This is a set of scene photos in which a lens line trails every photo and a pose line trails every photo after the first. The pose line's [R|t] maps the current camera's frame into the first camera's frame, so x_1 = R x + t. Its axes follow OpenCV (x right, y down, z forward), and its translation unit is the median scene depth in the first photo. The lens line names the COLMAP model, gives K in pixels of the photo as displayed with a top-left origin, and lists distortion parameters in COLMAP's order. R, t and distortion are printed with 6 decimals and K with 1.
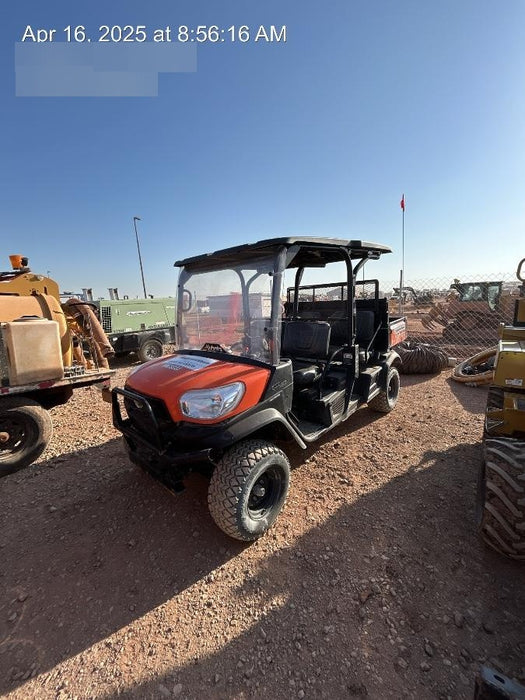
lens RADIAL K [[285.5, 0, 259.6], [0, 285.5, 351.1], [0, 0, 1]] dist [0.005874, -0.001803]
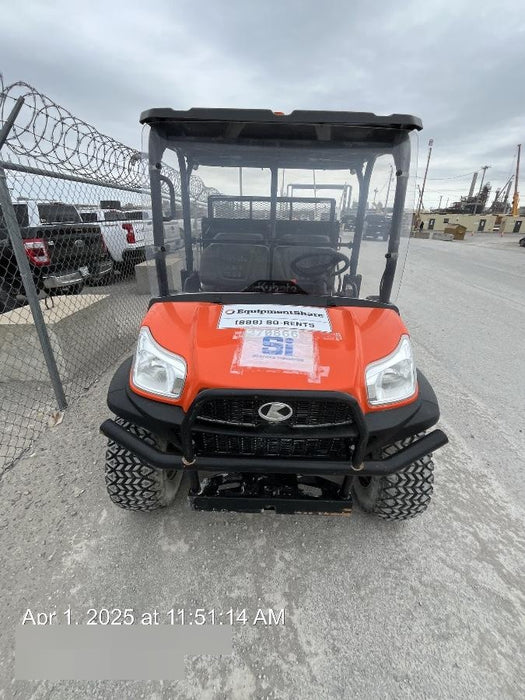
lens RADIAL K [[311.8, 0, 260.4], [0, 311.8, 352.8], [0, 0, 1]] dist [-0.002250, -0.000417]
pose [[0.740145, -0.201102, 0.641672, -0.656189], [0.054555, 0.969046, 0.240775, -0.041347], [-0.670230, -0.143202, 0.728206, 0.512736]]
